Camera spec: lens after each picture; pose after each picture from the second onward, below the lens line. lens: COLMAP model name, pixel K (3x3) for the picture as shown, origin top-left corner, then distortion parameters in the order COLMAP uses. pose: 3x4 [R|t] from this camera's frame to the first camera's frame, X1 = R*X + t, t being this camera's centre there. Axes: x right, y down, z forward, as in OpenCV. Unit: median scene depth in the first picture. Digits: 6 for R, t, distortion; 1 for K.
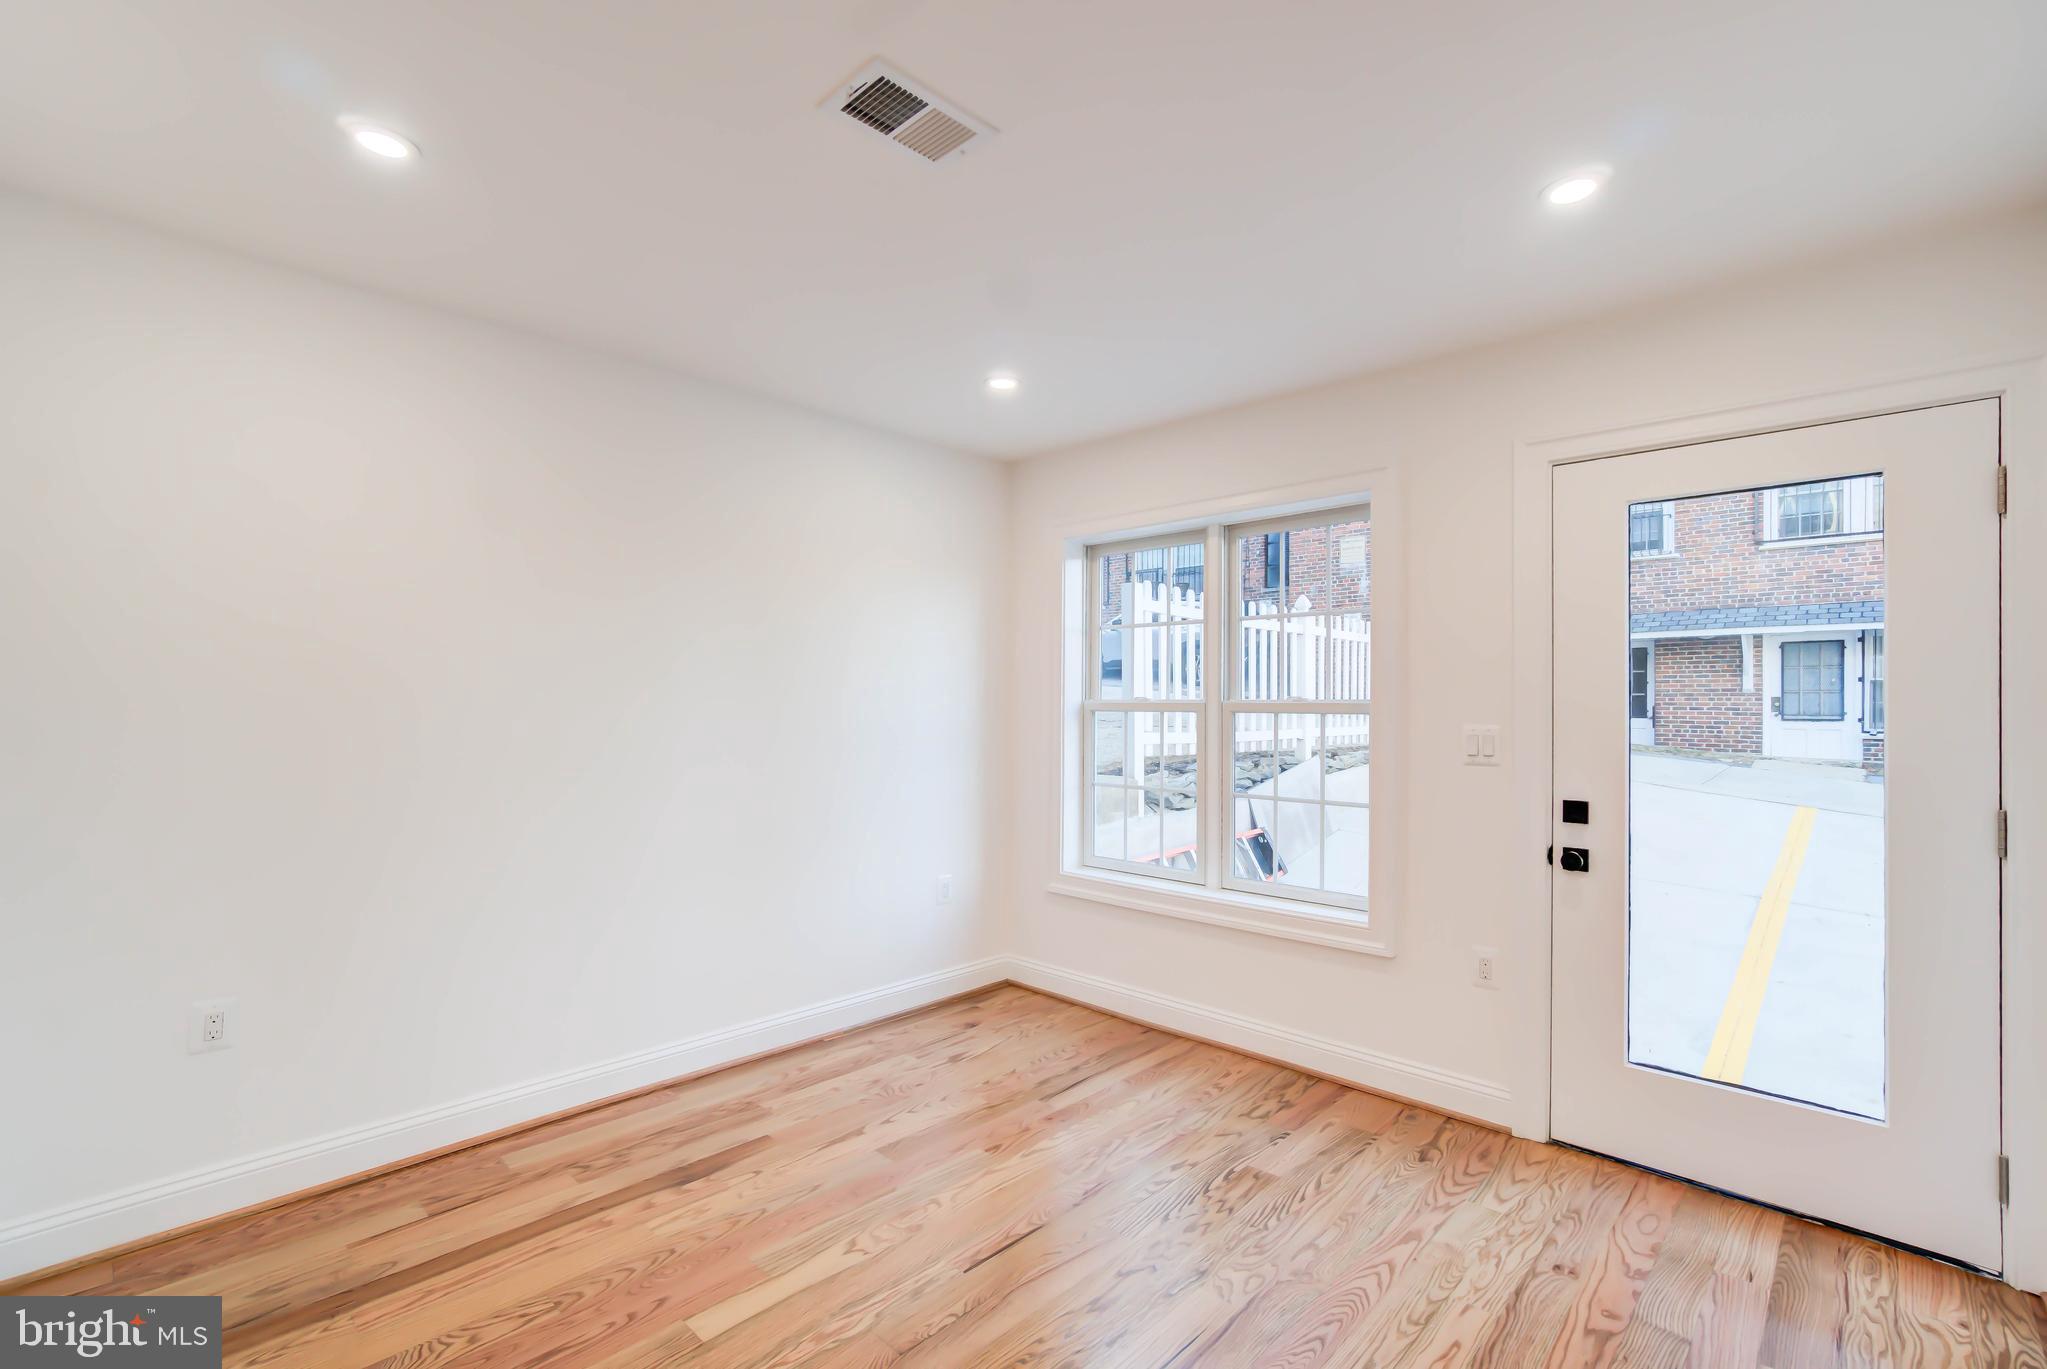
lens RADIAL K [[931.4, 0, 1026.5], [0, 931.4, 697.1], [0, 0, 1]] dist [-0.001215, 0.015834]
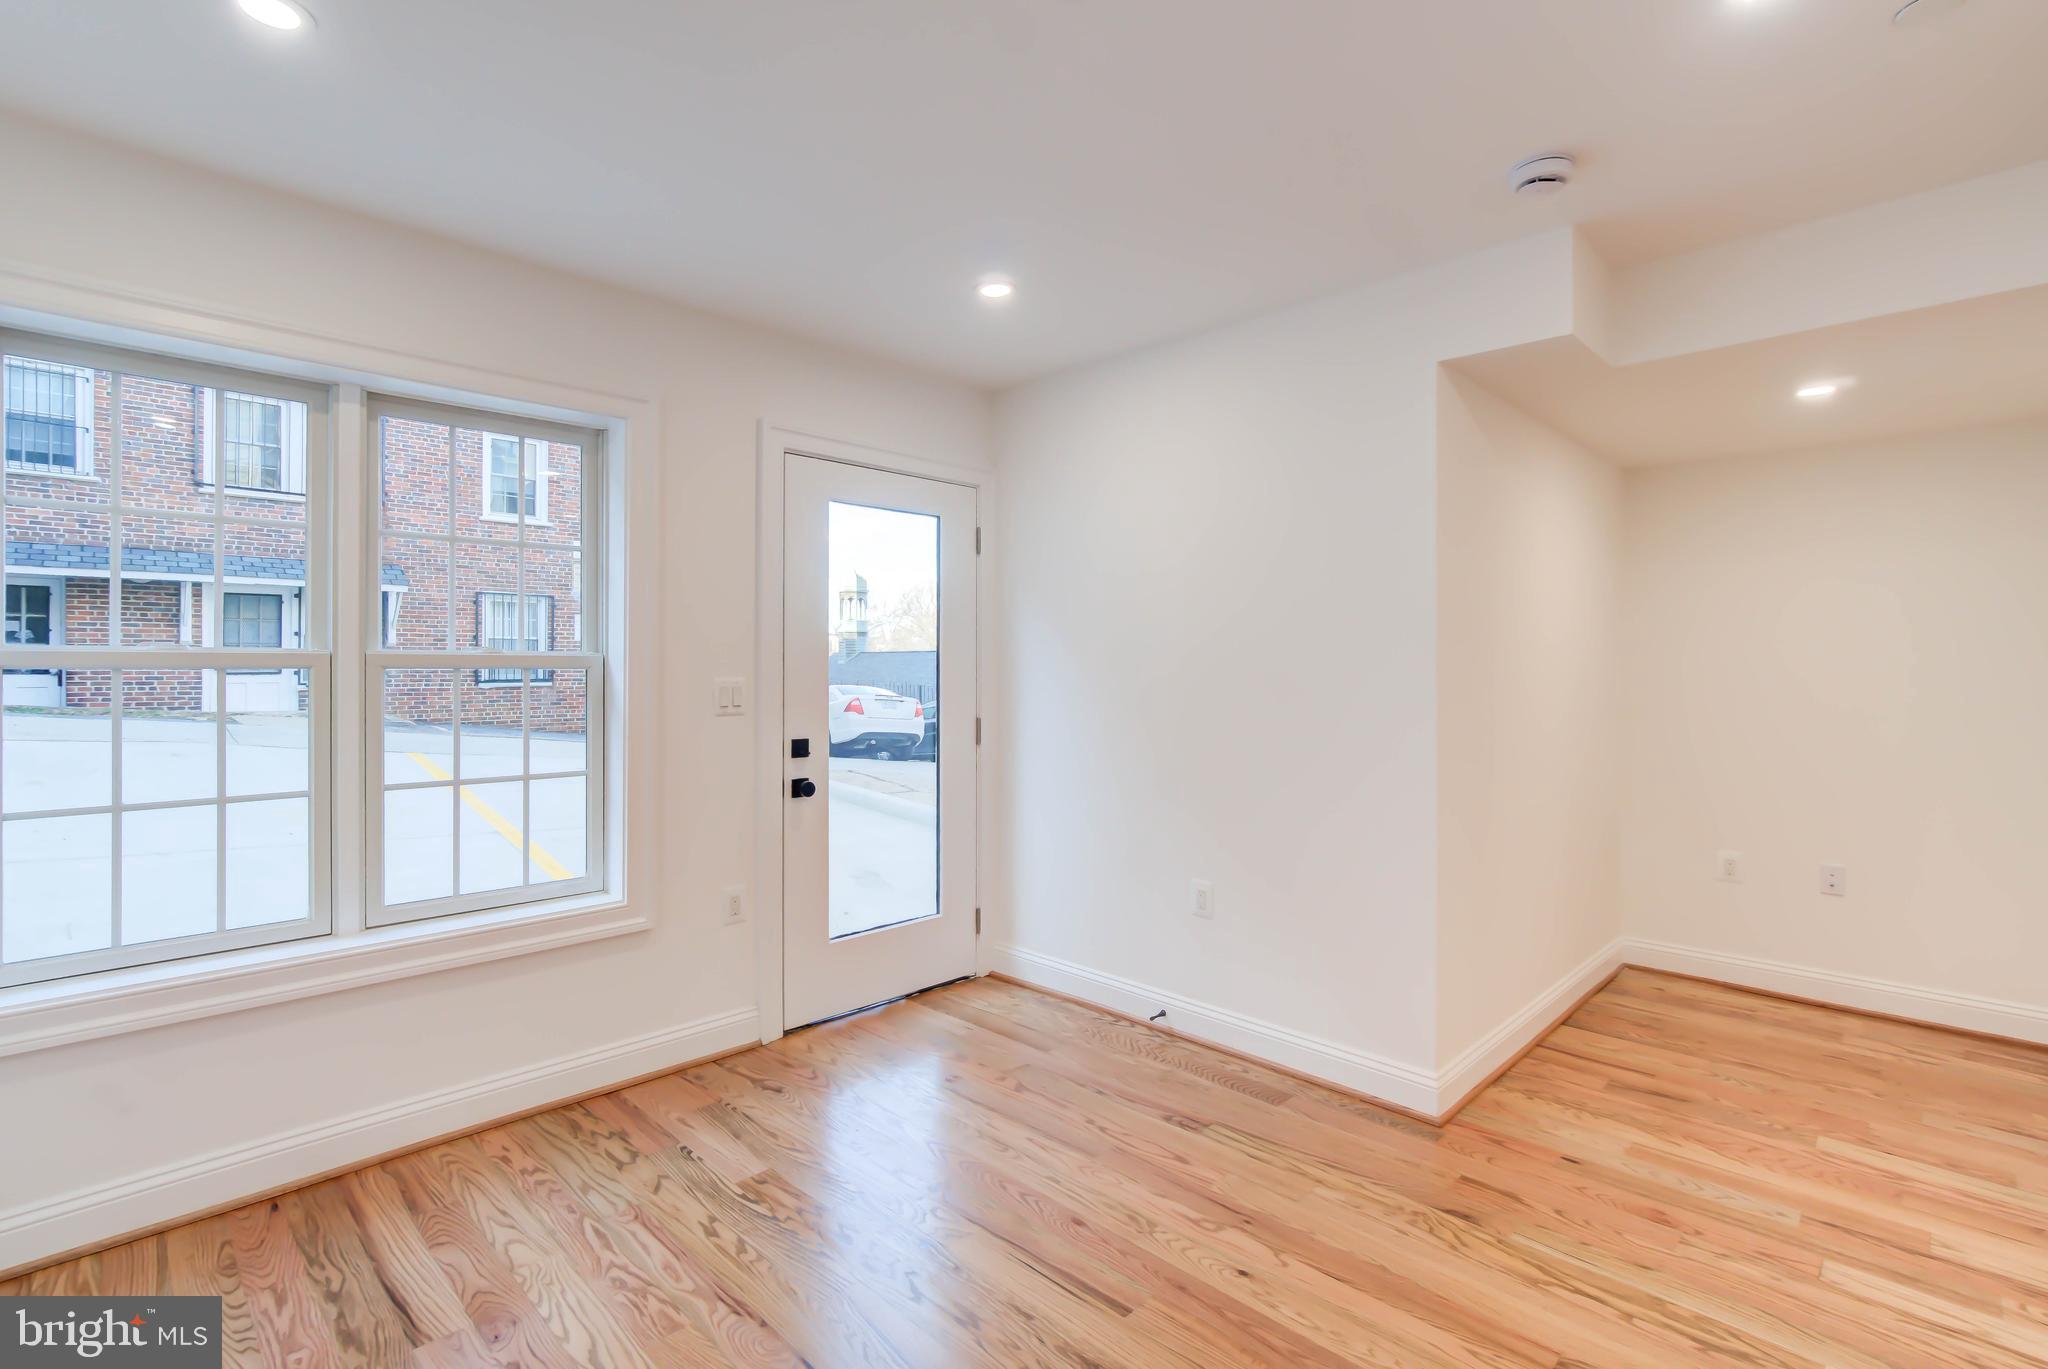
lens RADIAL K [[945.1, 0, 1020.7], [0, 945.1, 656.4], [0, 0, 1]] dist [-0.001099, 0.018092]
pose [[0.056333, 0.002607, 0.998409, -0.124361], [-0.009239, 0.999955, -0.002090, 0.001082], [-0.998369, -0.009107, 0.056354, 0.133489]]
